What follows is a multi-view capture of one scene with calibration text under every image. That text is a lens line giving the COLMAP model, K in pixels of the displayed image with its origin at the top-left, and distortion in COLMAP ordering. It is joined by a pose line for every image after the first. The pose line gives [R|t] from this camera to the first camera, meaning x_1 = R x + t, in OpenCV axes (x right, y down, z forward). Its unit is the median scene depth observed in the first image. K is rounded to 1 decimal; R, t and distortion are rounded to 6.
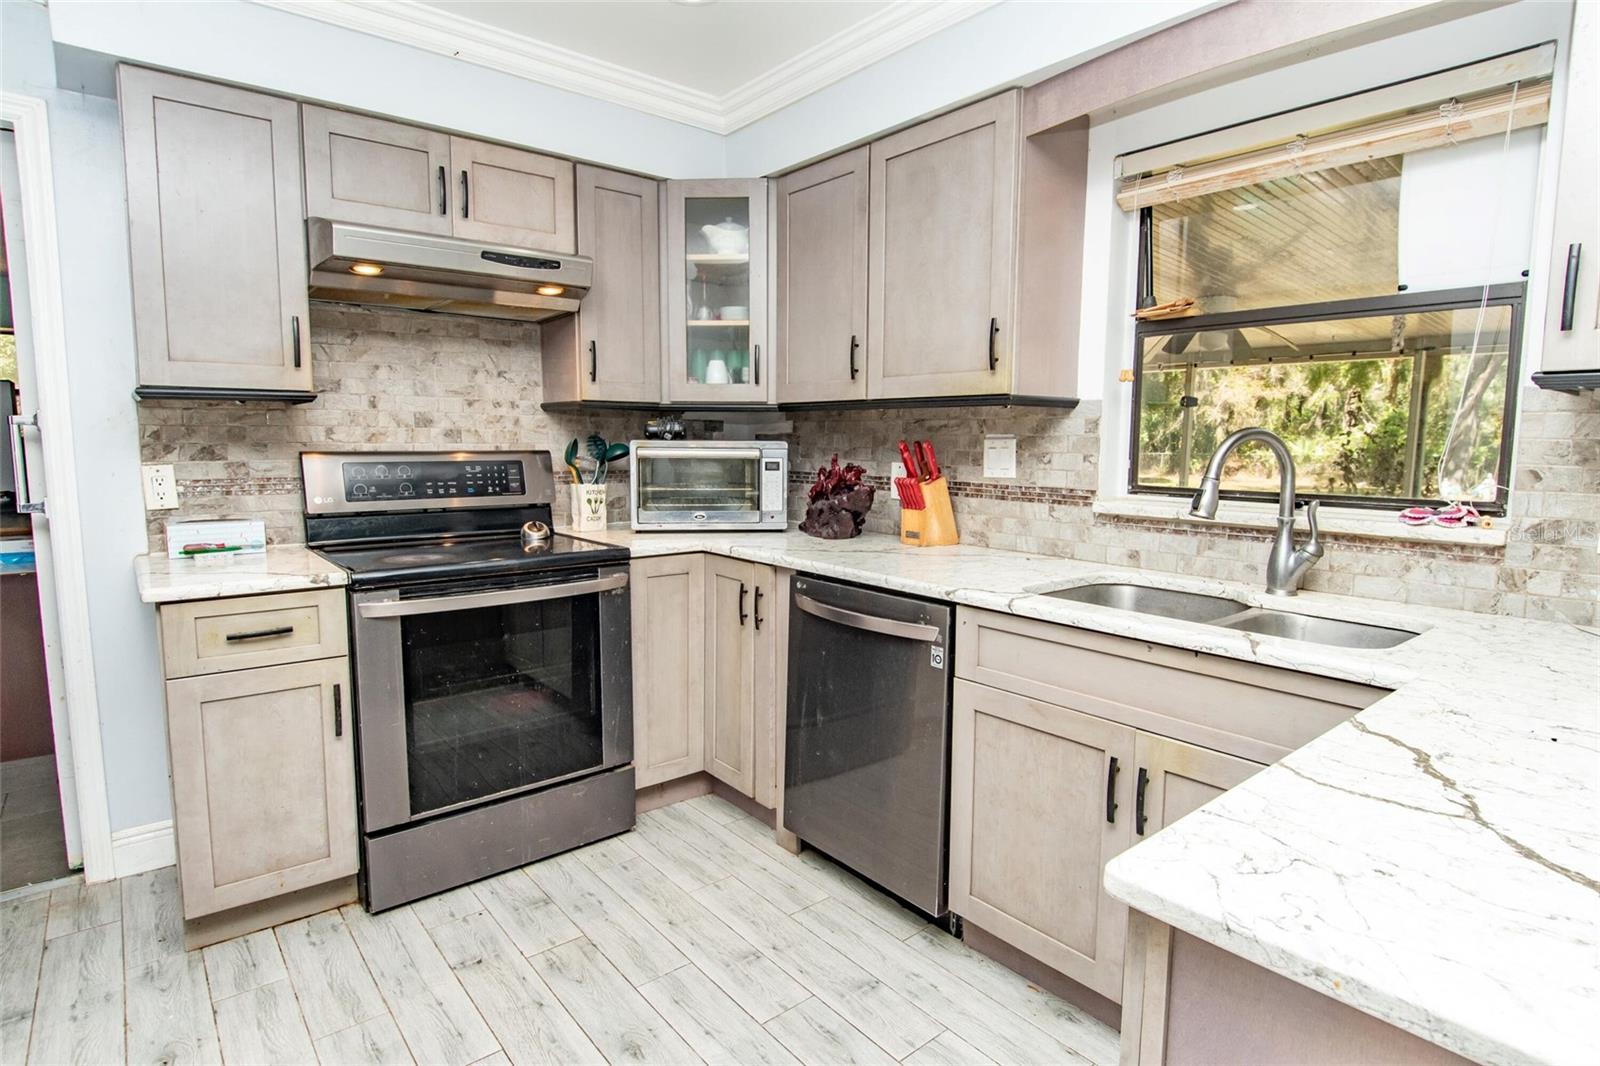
lens RADIAL K [[838.3, 0, 816.5], [0, 838.3, 527.6], [0, 0, 1]] dist [0.006915, -0.020736]
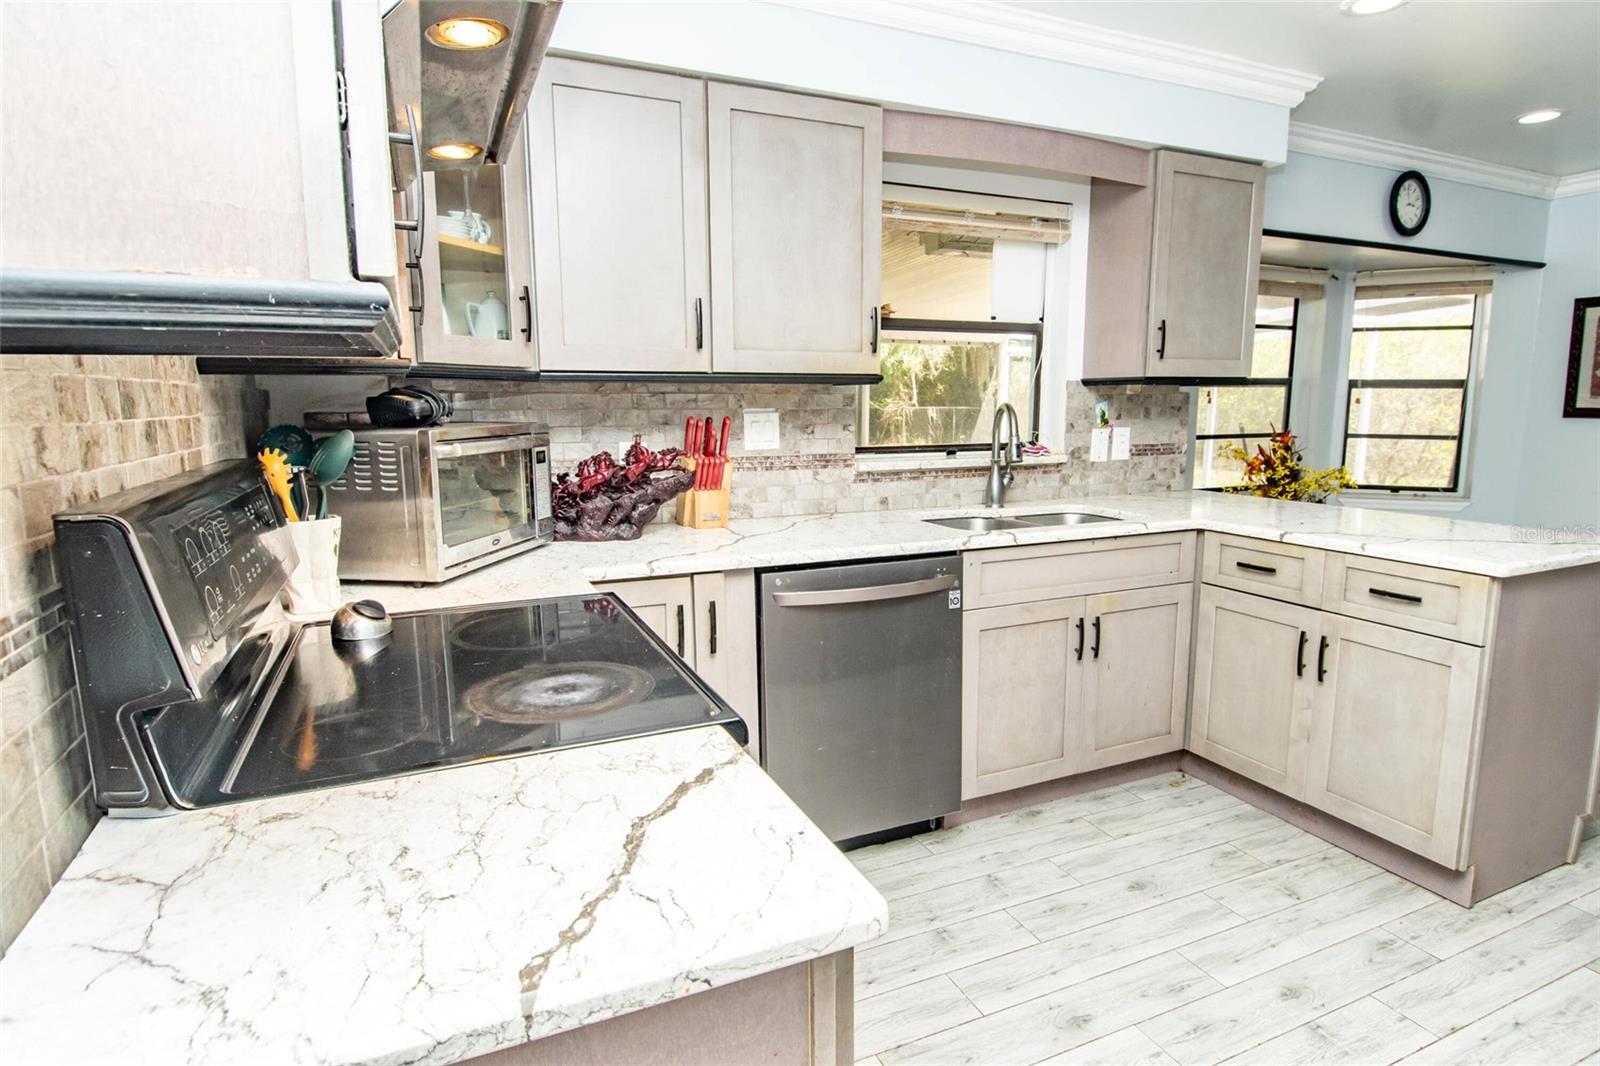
lens RADIAL K [[860.0, 0, 809.6], [0, 860.0, 529.1], [0, 0, 1]] dist [0.012189, -0.023157]
pose [[0.269005, -0.151034, 0.951223, -0.927967], [0.108853, 0.986068, 0.125783, -0.104503], [-0.956968, 0.069707, 0.281697, 0.745733]]
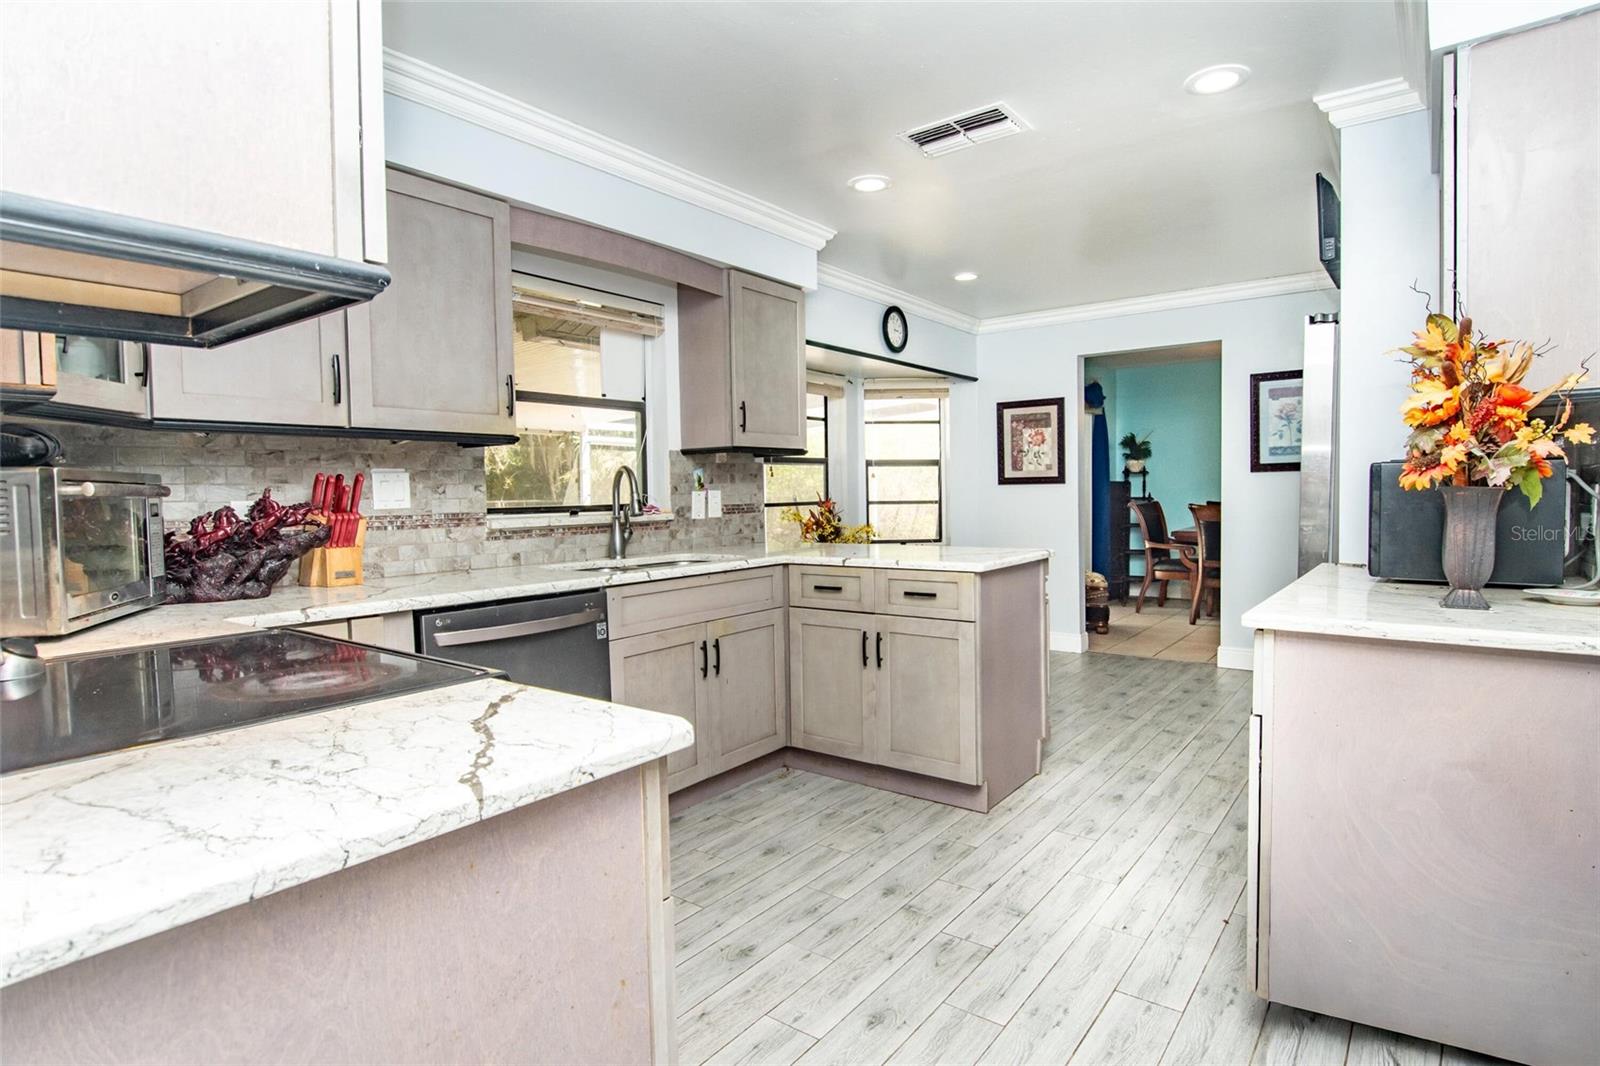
lens RADIAL K [[838.3, 0, 816.5], [0, 838.3, 527.6], [0, 0, 1]] dist [0.006915, -0.020736]
pose [[-0.232999, -0.044954, 0.971437, -1.082600], [0.120364, 0.989917, 0.074679, -0.058882], [-0.965000, 0.134326, -0.225239, 0.835193]]
